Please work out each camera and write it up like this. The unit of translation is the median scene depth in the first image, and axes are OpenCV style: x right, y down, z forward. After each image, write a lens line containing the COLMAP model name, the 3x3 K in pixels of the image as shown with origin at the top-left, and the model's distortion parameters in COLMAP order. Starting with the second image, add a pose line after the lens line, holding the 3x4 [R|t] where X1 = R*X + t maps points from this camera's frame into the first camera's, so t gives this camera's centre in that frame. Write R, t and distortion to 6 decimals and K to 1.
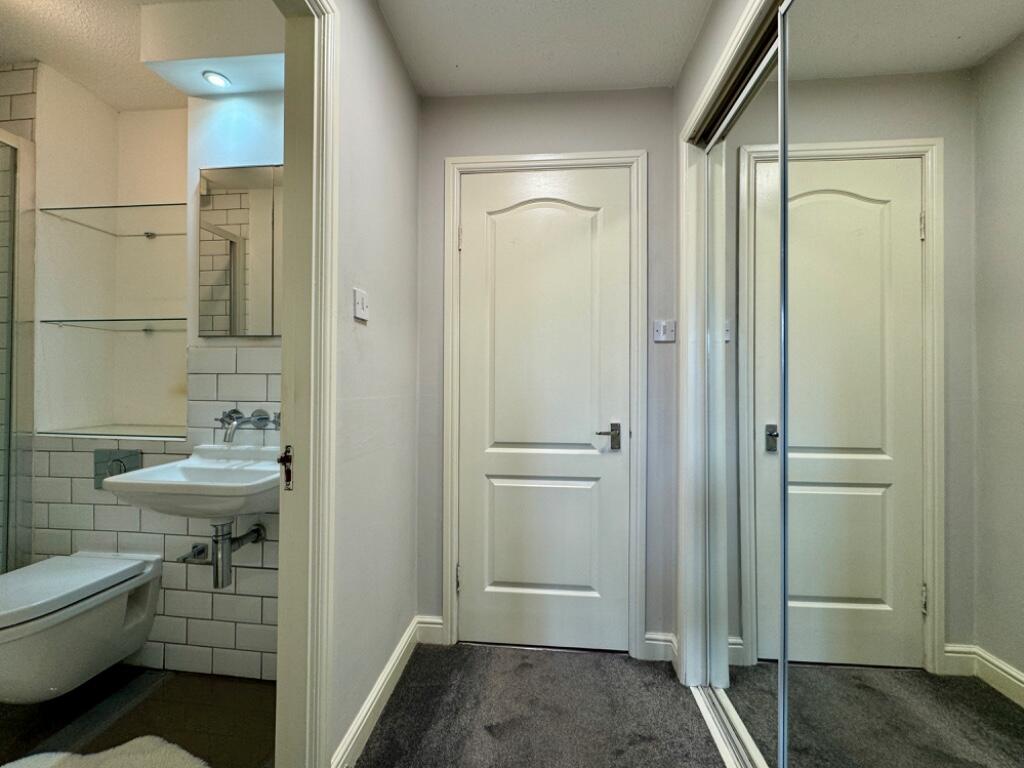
lens RADIAL K [[413.6, 0, 515.3], [0, 413.6, 382.7], [0, 0, 1]] dist [-0.001952, 0.000346]
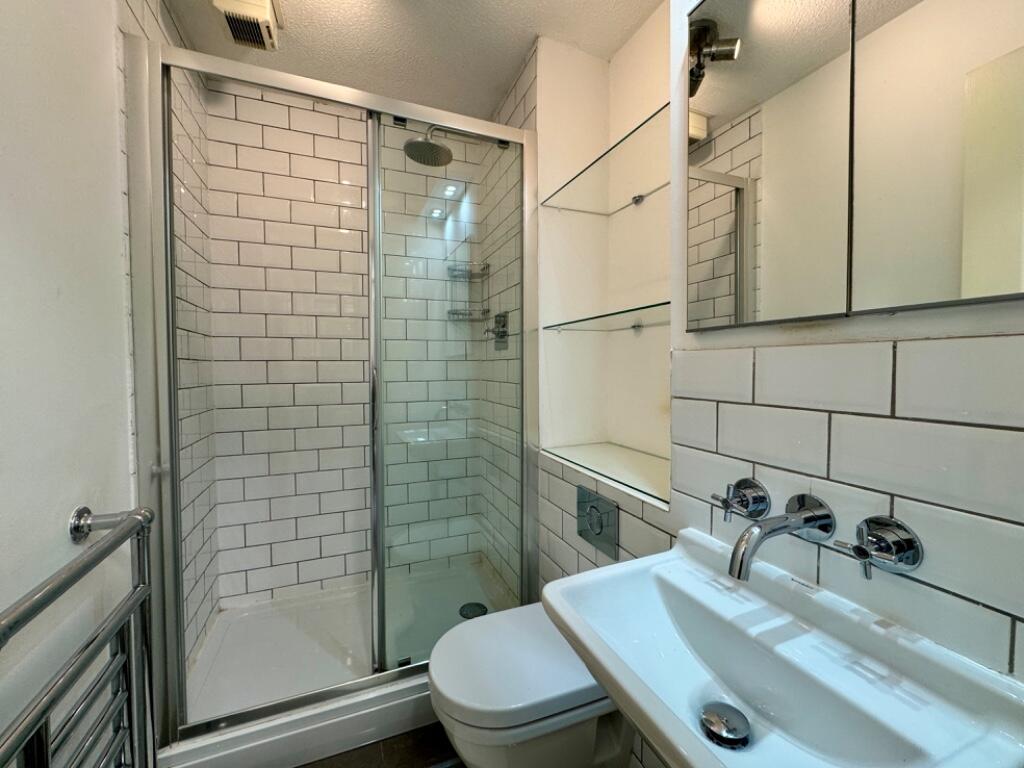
lens RADIAL K [[413.6, 0, 514.0], [0, 413.6, 379.2], [0, 0, 1]] dist [-0.001952, 0.000346]
pose [[0.465345, 0.021993, -0.884856, -0.367371], [0.009535, 0.999509, 0.029856, -0.063663], [0.885078, -0.022330, 0.464907, 0.514581]]
